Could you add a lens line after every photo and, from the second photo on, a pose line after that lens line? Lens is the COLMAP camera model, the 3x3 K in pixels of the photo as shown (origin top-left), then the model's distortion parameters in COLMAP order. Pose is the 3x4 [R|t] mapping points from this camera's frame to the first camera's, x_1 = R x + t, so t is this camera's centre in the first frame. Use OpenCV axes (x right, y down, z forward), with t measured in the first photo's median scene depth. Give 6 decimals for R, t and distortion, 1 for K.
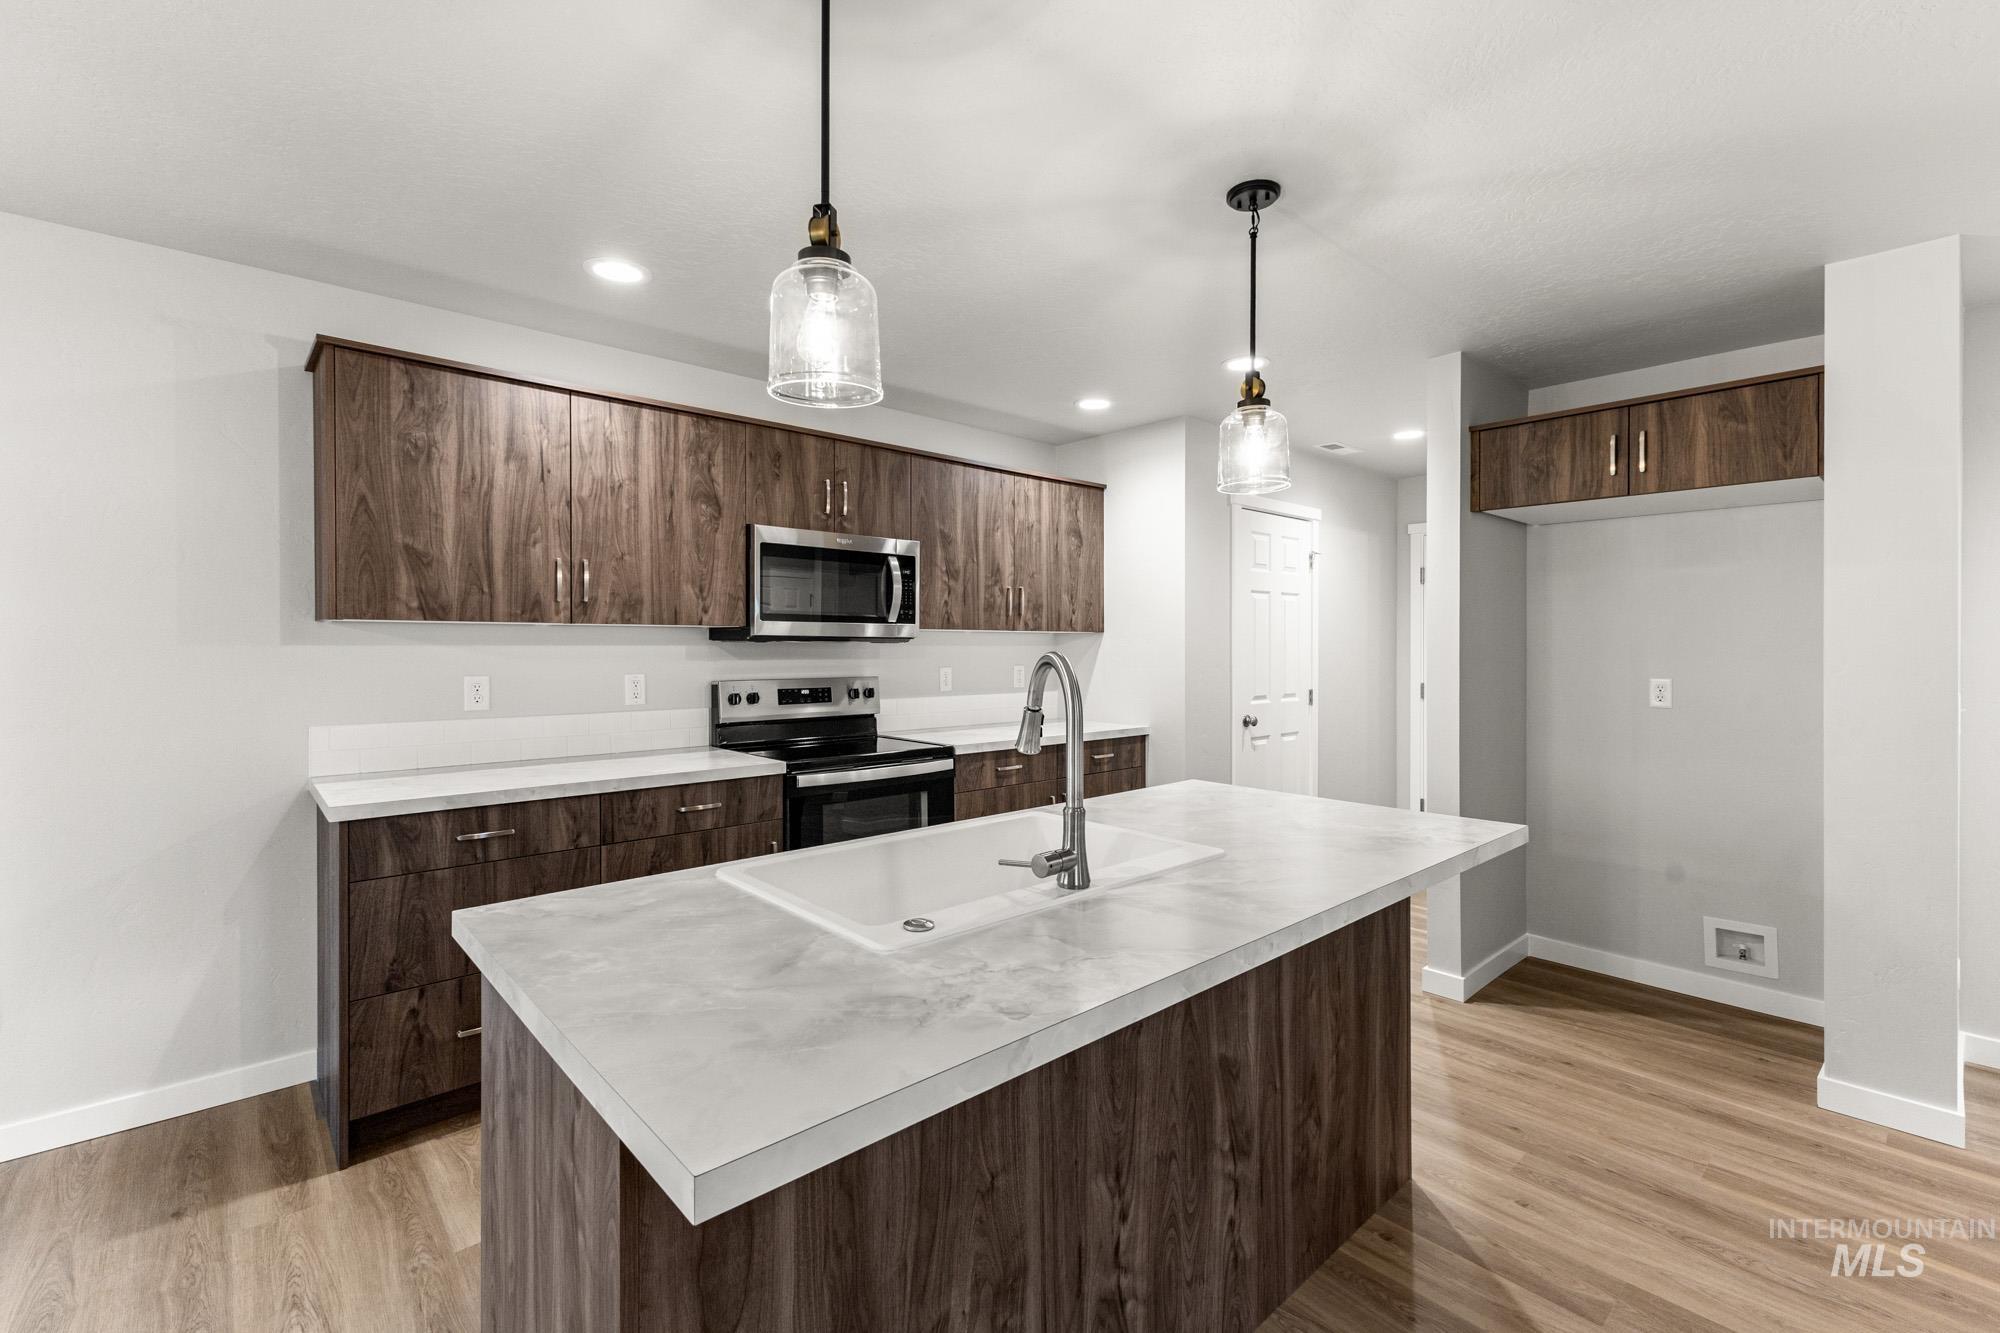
lens RADIAL K [[865.2, 0, 1003.8], [0, 865.2, 651.3], [0, 0, 1]] dist [0.008792, 0.000397]
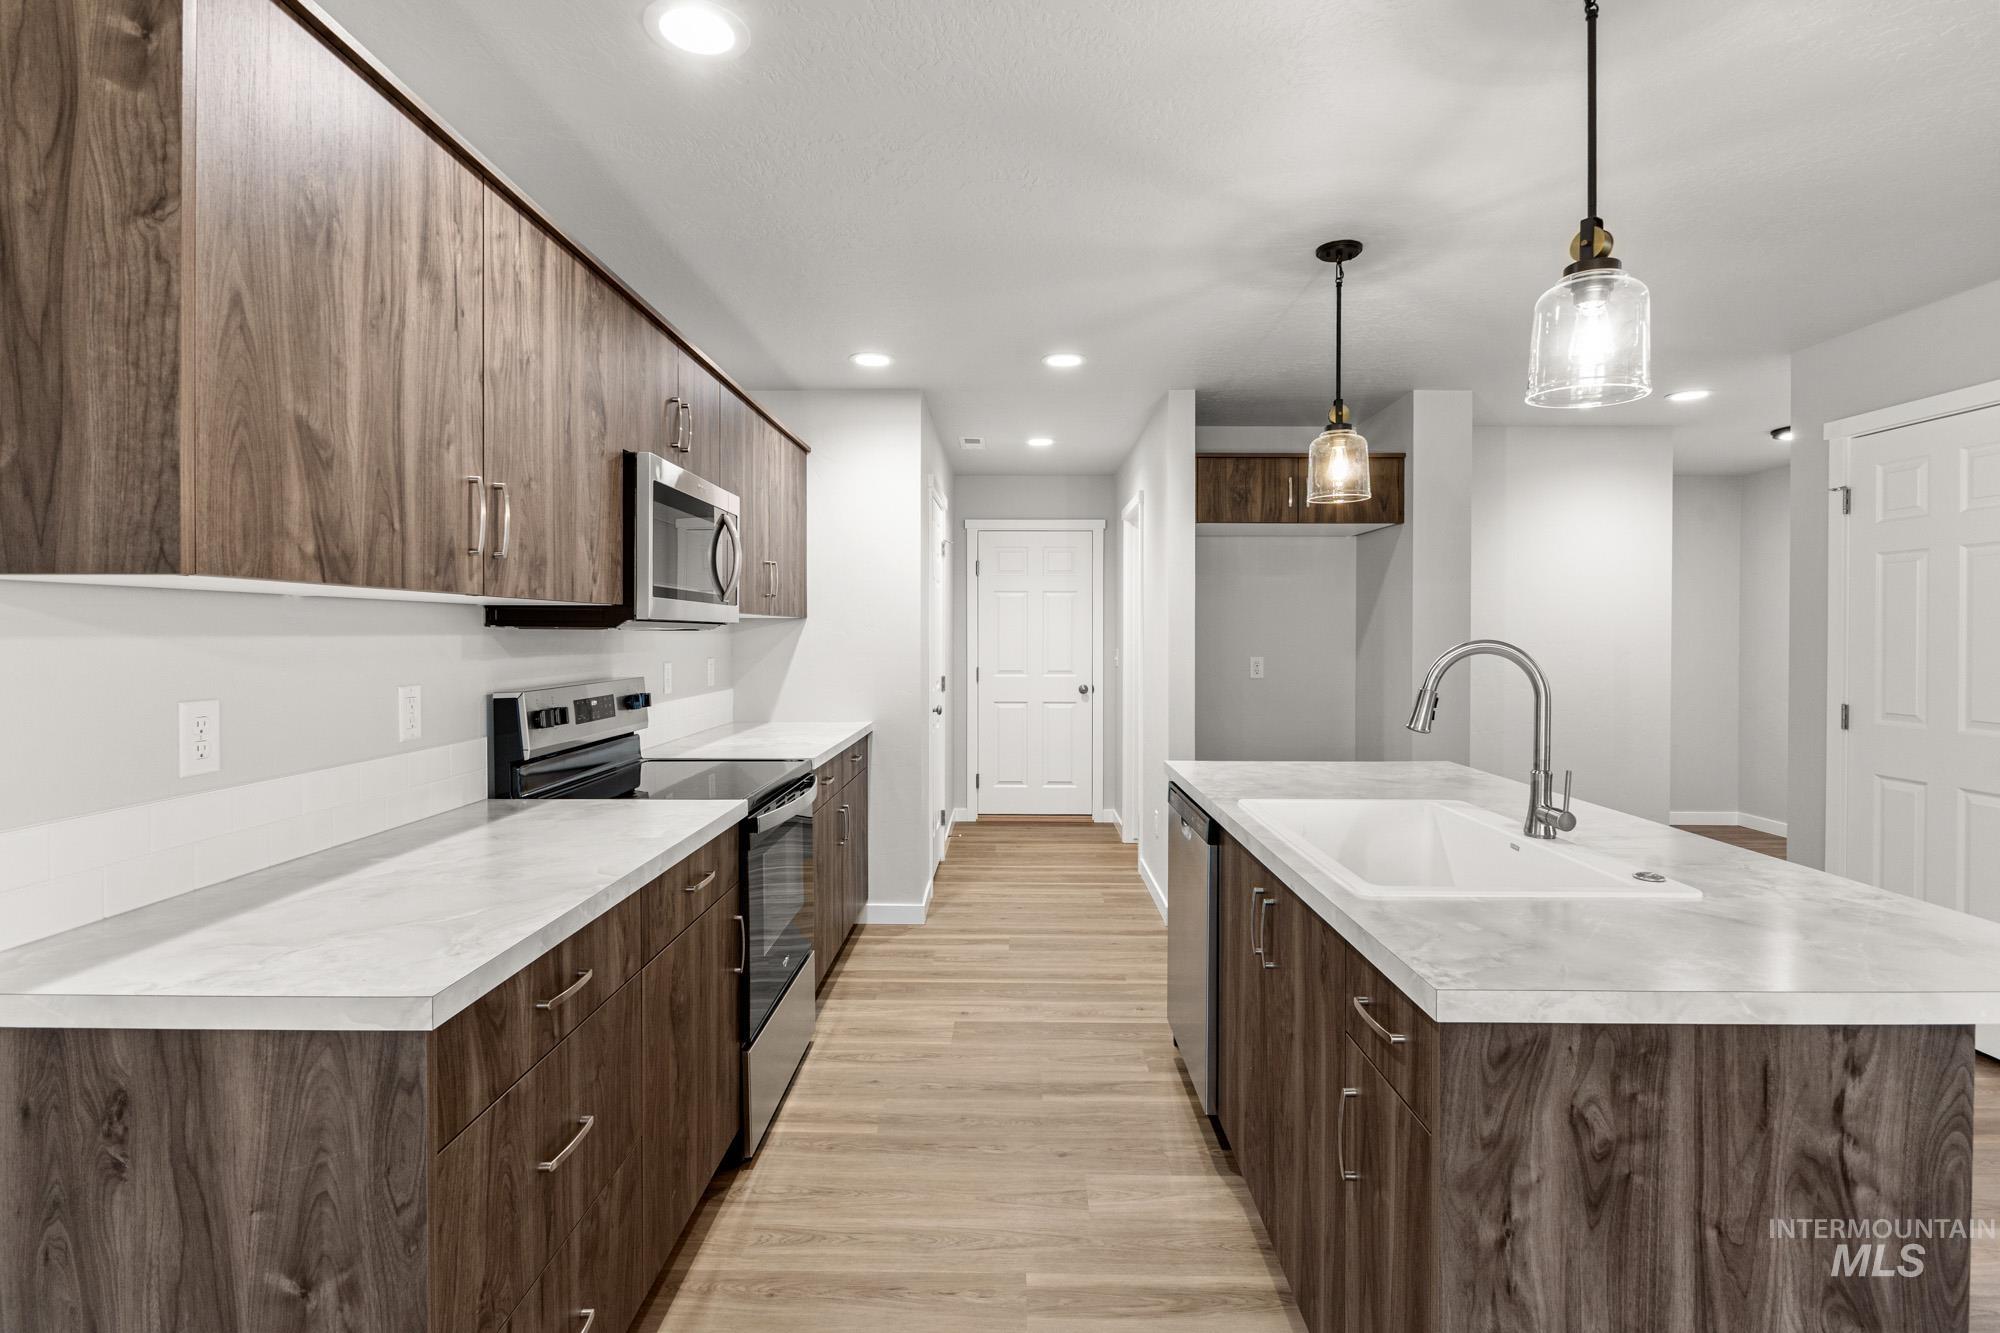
lens RADIAL K [[942.0, 0, 1005.9], [0, 942.0, 639.5], [0, 0, 1]] dist [-0.002779, -0.000170]
pose [[0.679138, -0.006184, 0.733984, -0.649204], [0.005408, 0.999980, 0.003421, -0.003904], [-0.733990, 0.001645, 0.679158, 0.315844]]
